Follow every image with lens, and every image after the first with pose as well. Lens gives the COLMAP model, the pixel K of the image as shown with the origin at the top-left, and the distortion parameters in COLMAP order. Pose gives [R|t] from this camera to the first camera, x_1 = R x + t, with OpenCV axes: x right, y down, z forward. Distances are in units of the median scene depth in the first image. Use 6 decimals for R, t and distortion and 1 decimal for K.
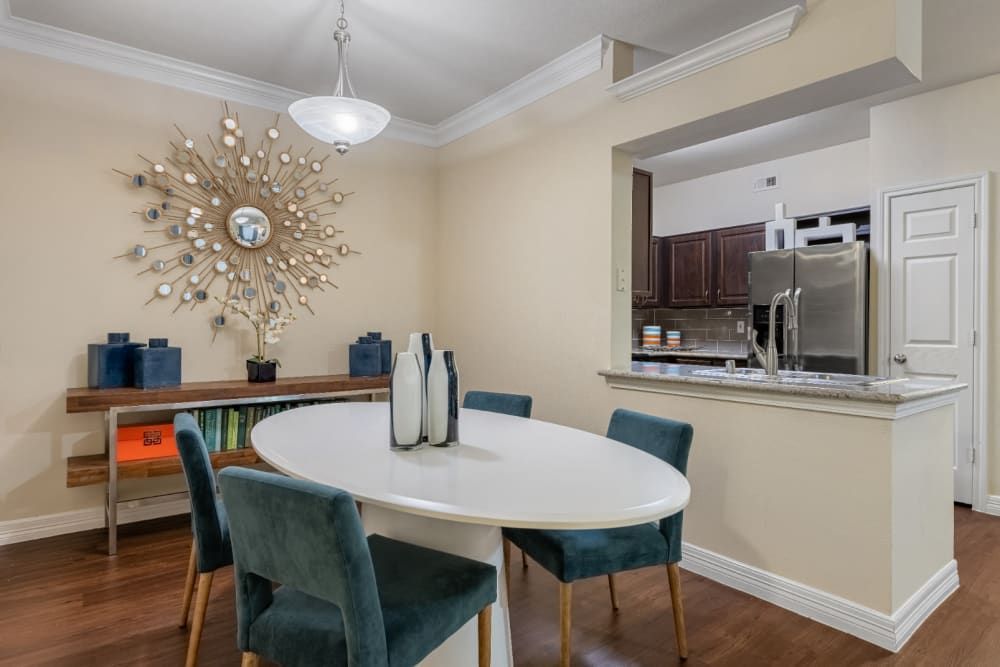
lens RADIAL K [[549.4, 0, 499.0], [0, 549.4, 328.6], [0, 0, 1]] dist [-0.002501, -0.000901]
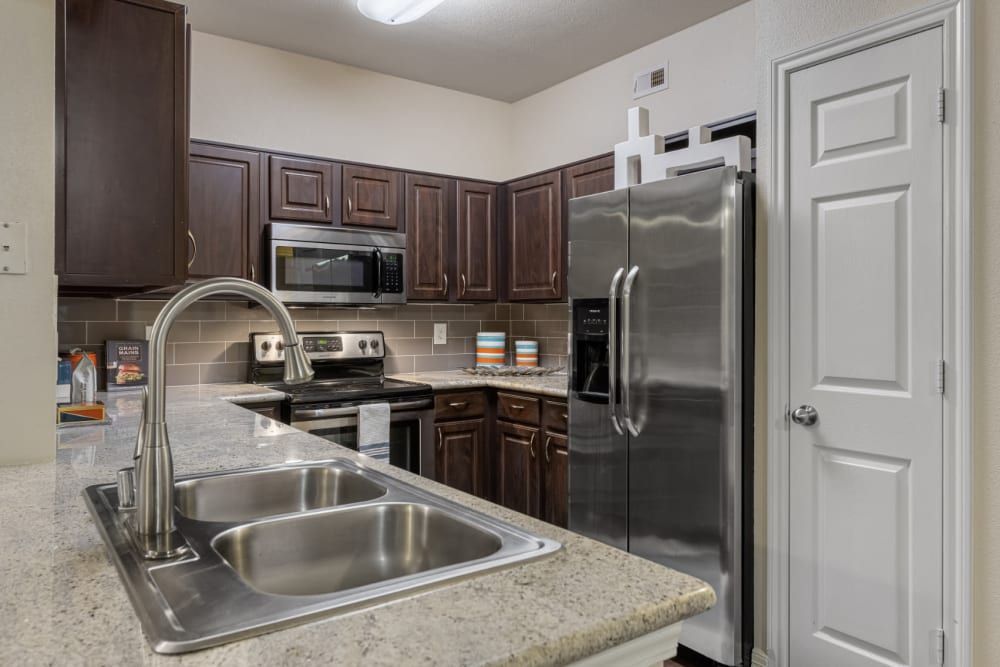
lens RADIAL K [[674.2, 0, 501.3], [0, 674.2, 318.6], [0, 0, 1]] dist [-0.001098, 0.000357]
pose [[0.999447, -0.003737, -0.033043, 0.493250], [0.003620, 0.999987, -0.003626, -0.026521], [0.033056, 0.003504, 0.999447, 0.419933]]
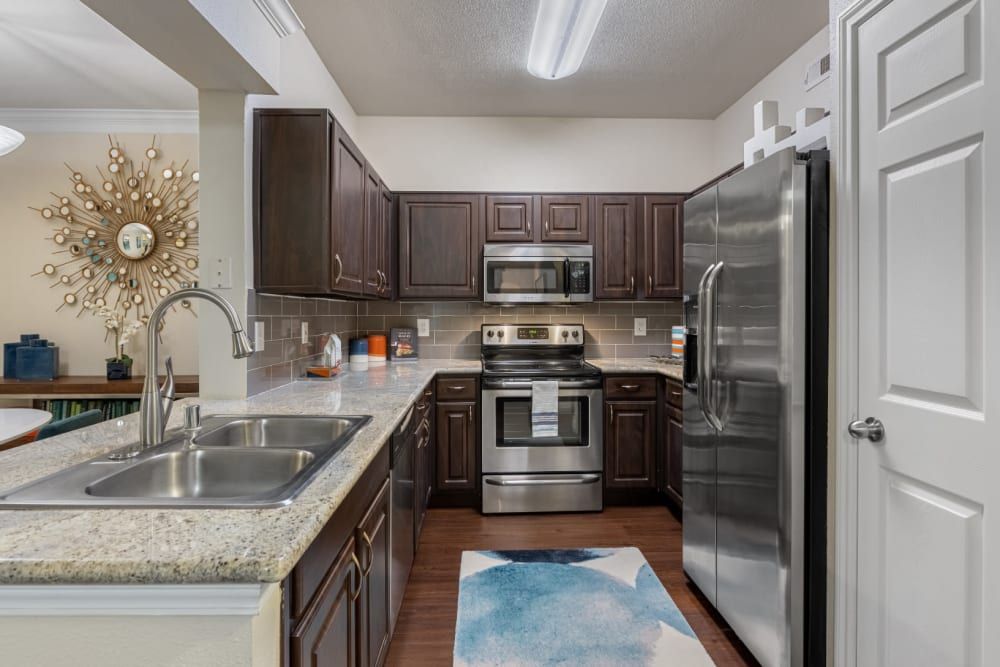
lens RADIAL K [[519.2, 0, 497.9], [0, 519.2, 316.0], [0, 0, 1]] dist [-0.004013, -0.001831]
pose [[0.808355, -0.001895, -0.588692, 0.736169], [0.001710, 0.999998, -0.000872, -0.026248], [0.588692, -0.000302, 0.808357, 0.546508]]
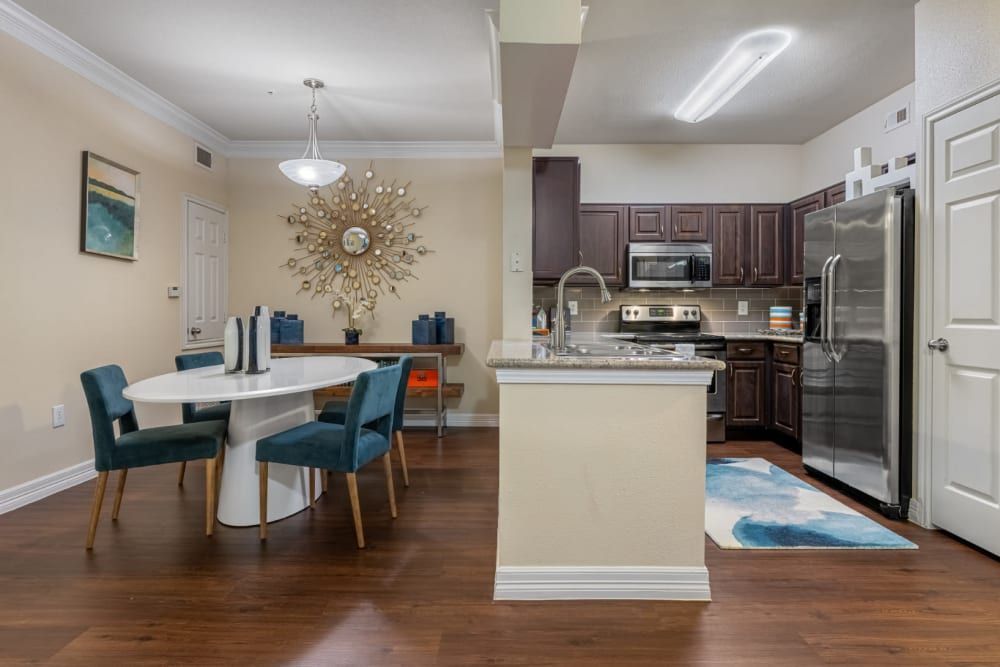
lens RADIAL K [[538.0, 0, 500.7], [0, 538.0, 316.6], [0, 0, 1]] dist [-0.004649, -0.000164]
pose [[0.786749, 0.001159, -0.617272, 0.713827], [-0.002154, 0.999997, -0.000868, 0.019839], [0.617270, 0.002012, 0.786749, 0.092841]]
